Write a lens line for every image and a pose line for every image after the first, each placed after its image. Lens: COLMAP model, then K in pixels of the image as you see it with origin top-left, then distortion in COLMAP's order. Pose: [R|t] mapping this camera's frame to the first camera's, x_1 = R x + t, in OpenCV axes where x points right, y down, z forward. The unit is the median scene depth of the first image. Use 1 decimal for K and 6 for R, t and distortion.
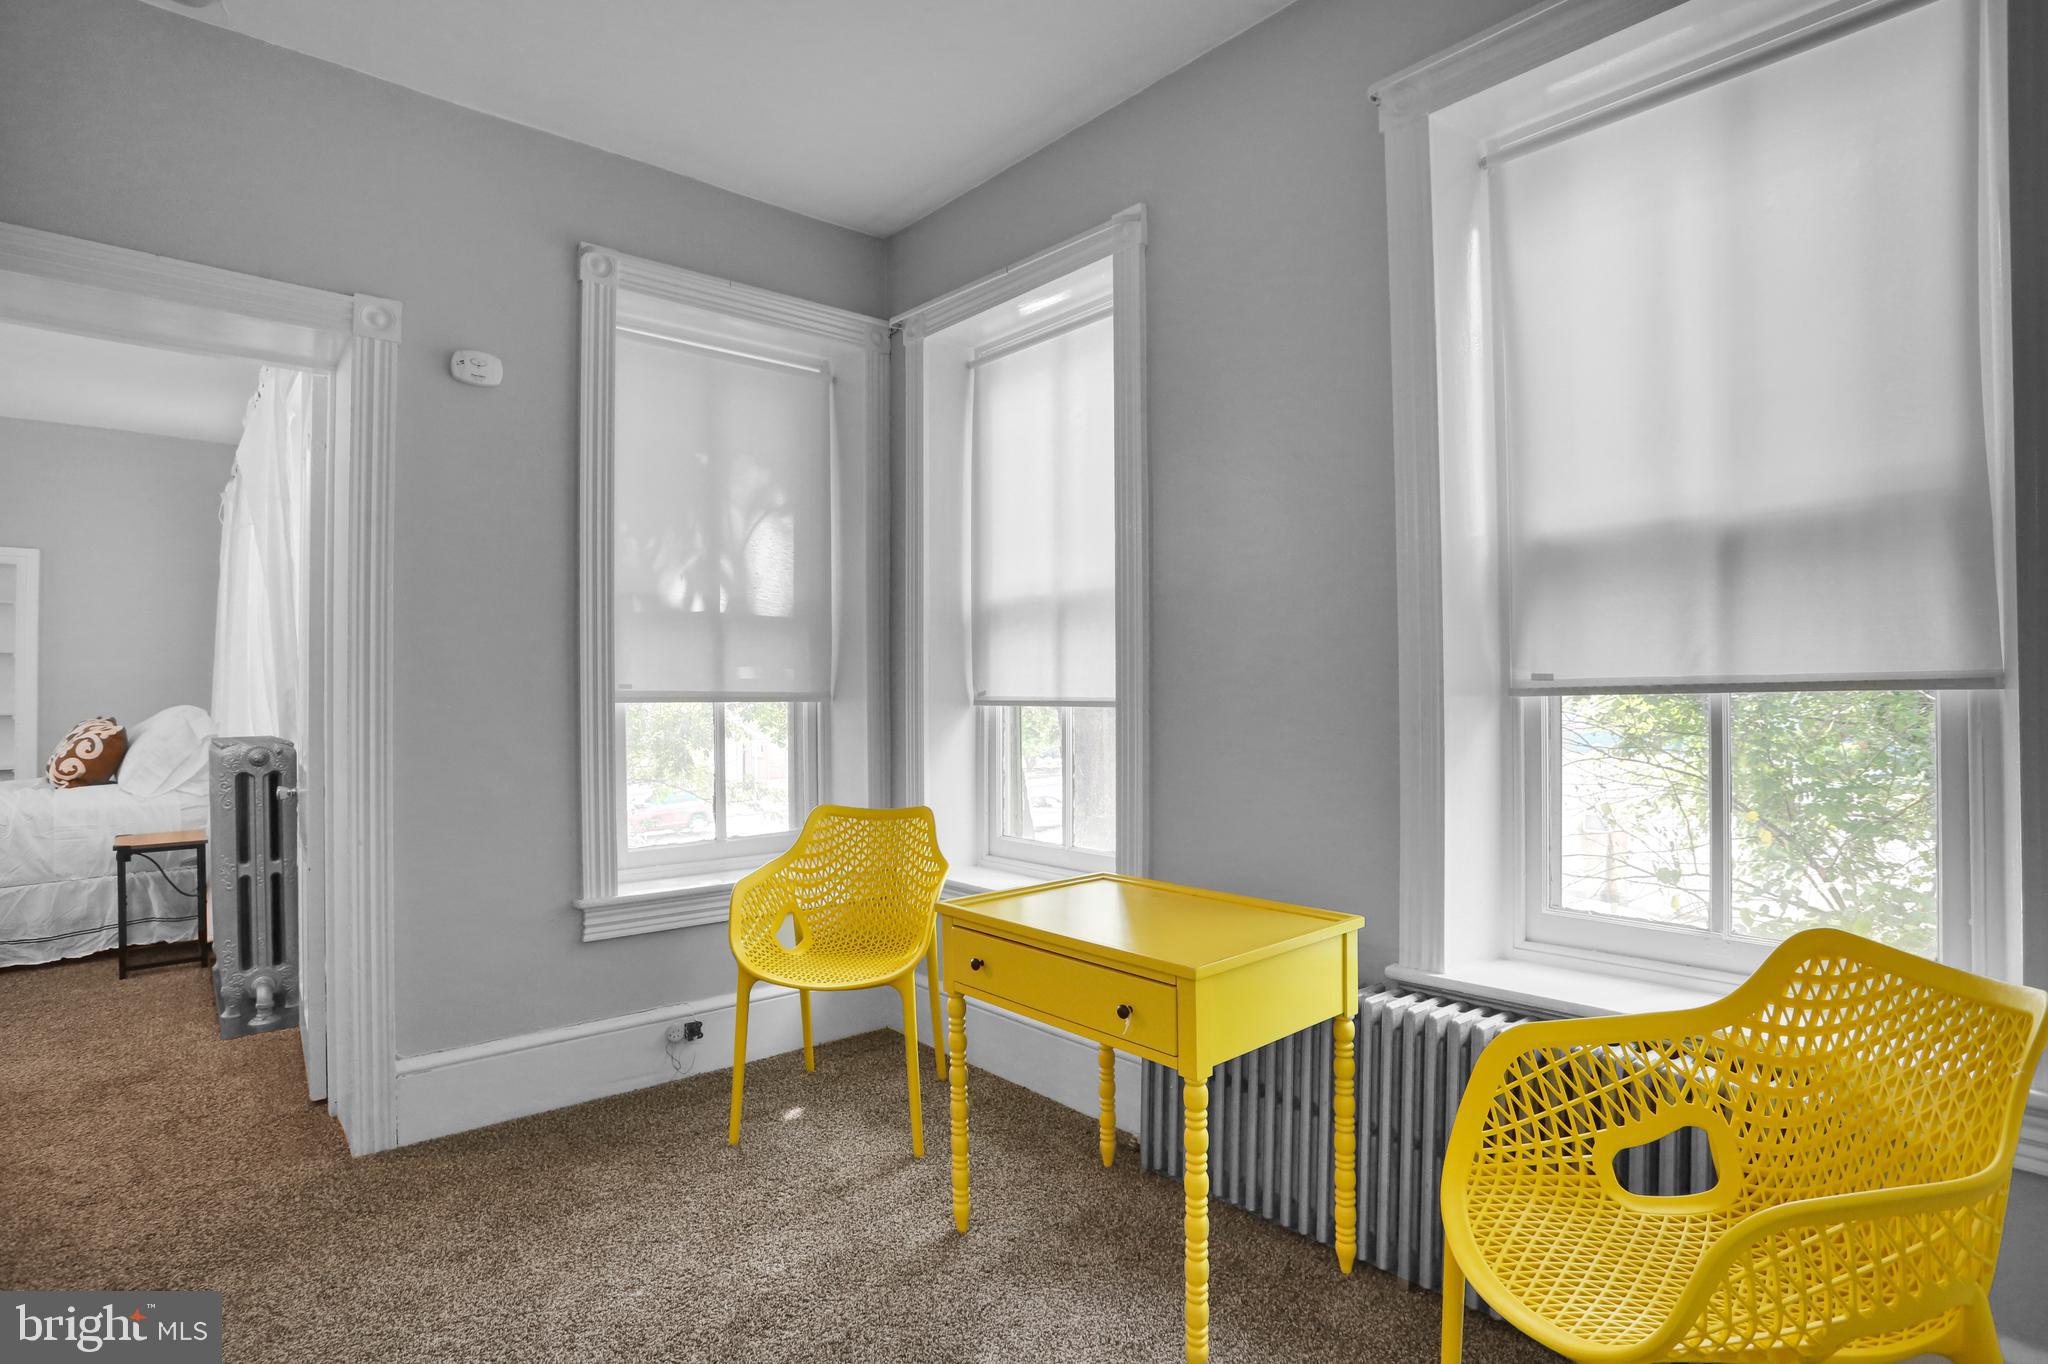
lens RADIAL K [[995.7, 0, 1024.0], [0, 995.7, 682.0], [0, 0, 1]] dist [-0.023545, -0.000041]
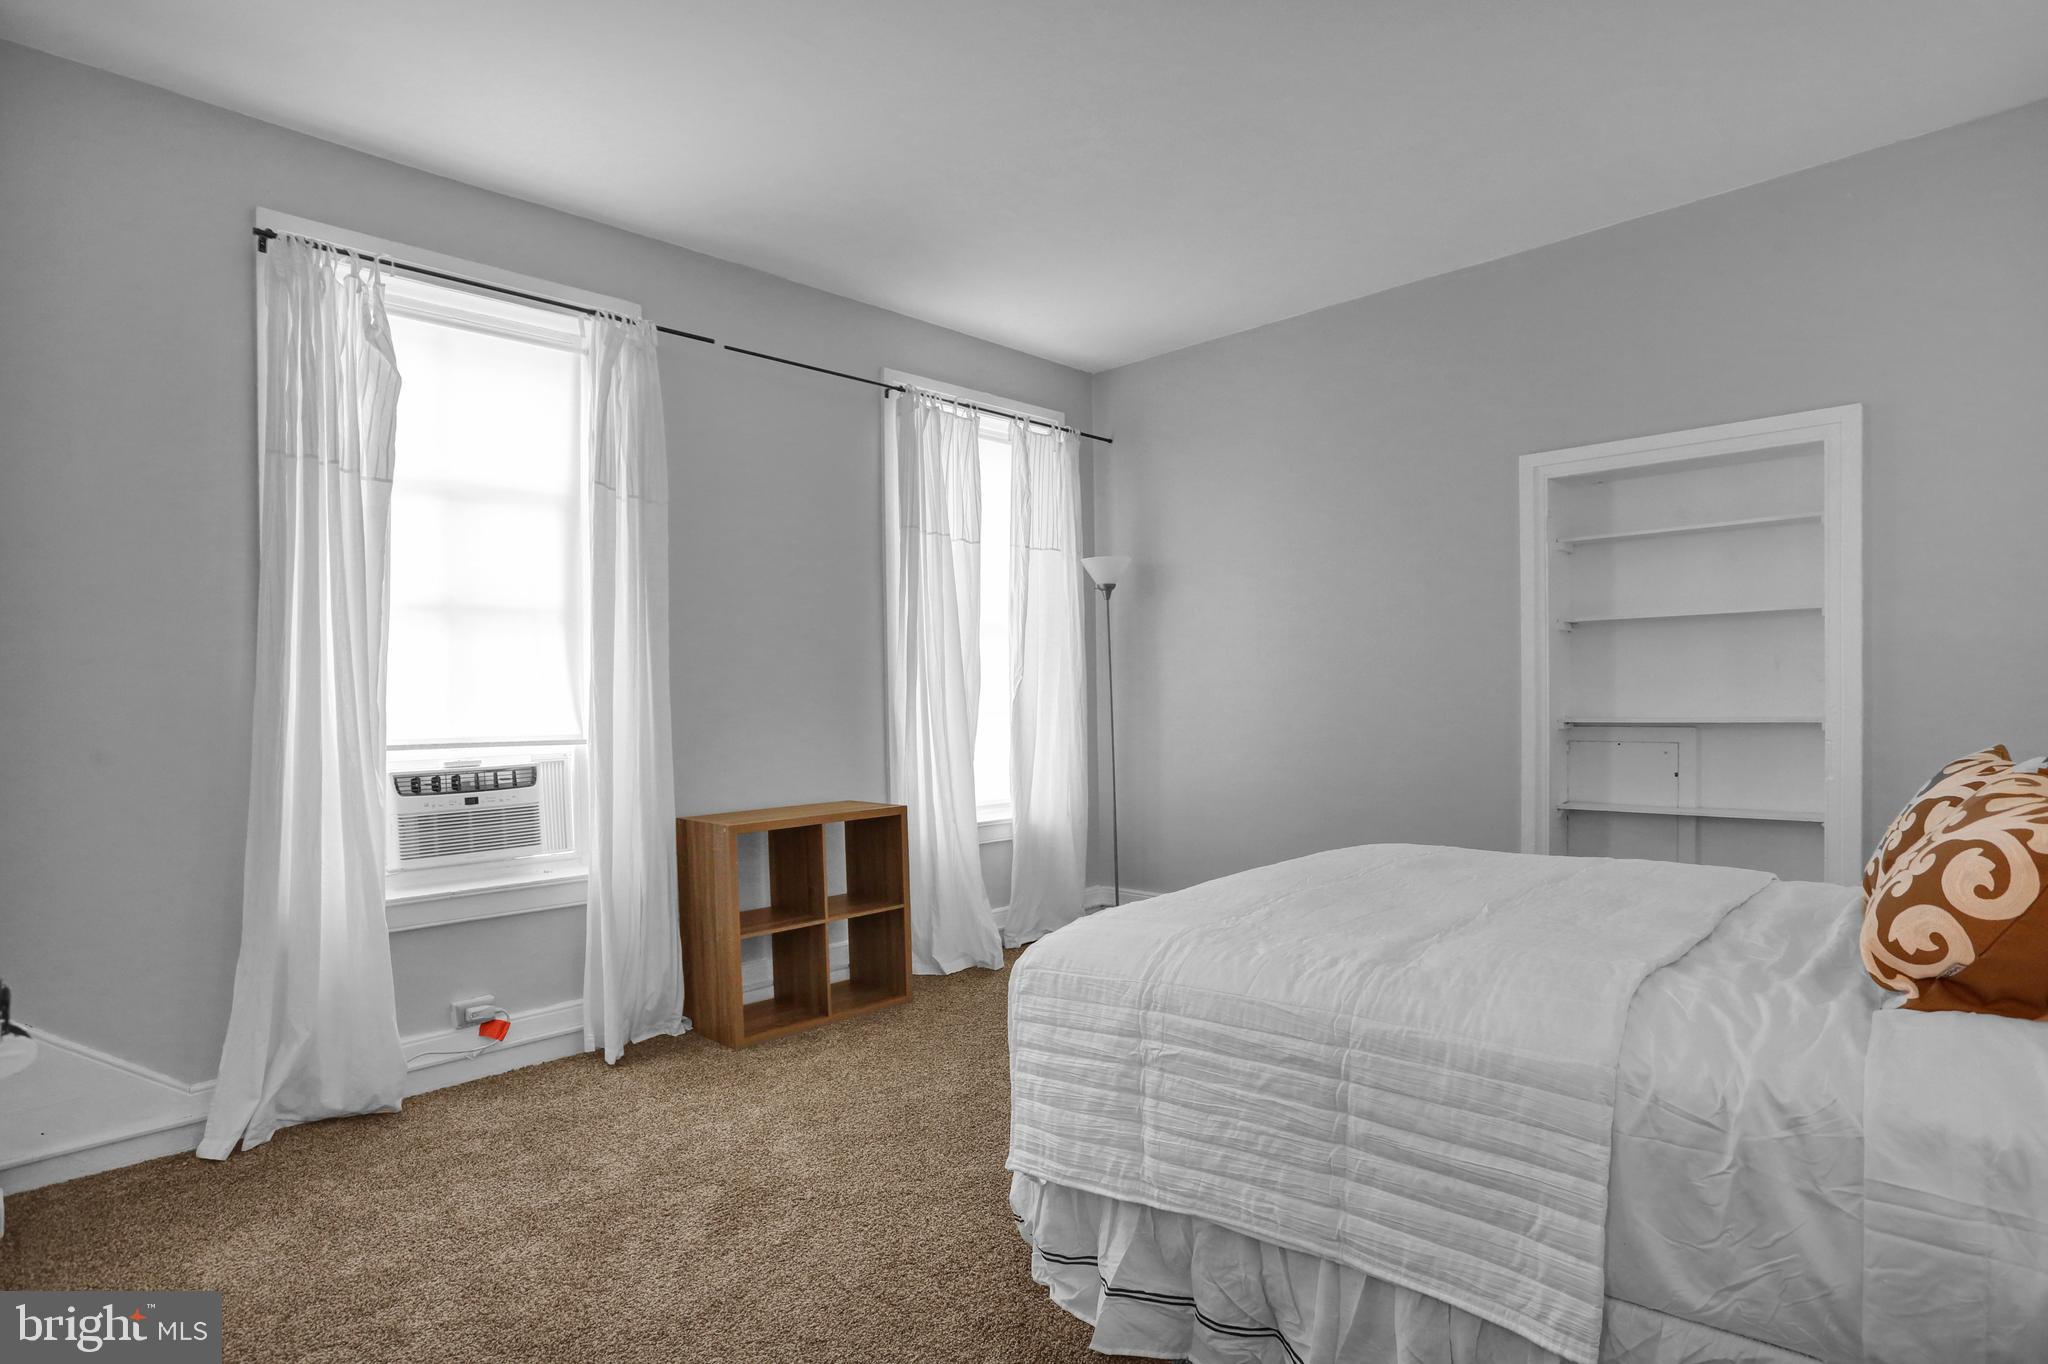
lens RADIAL K [[1103.9, 0, 1032.2], [0, 1103.9, 707.5], [0, 0, 1]] dist [-0.003452, -0.000308]
pose [[0.115488, 0.015671, -0.993185, -0.679713], [0.026391, 0.999474, 0.018839, 0.005113], [0.992958, -0.028387, 0.115013, 0.693875]]
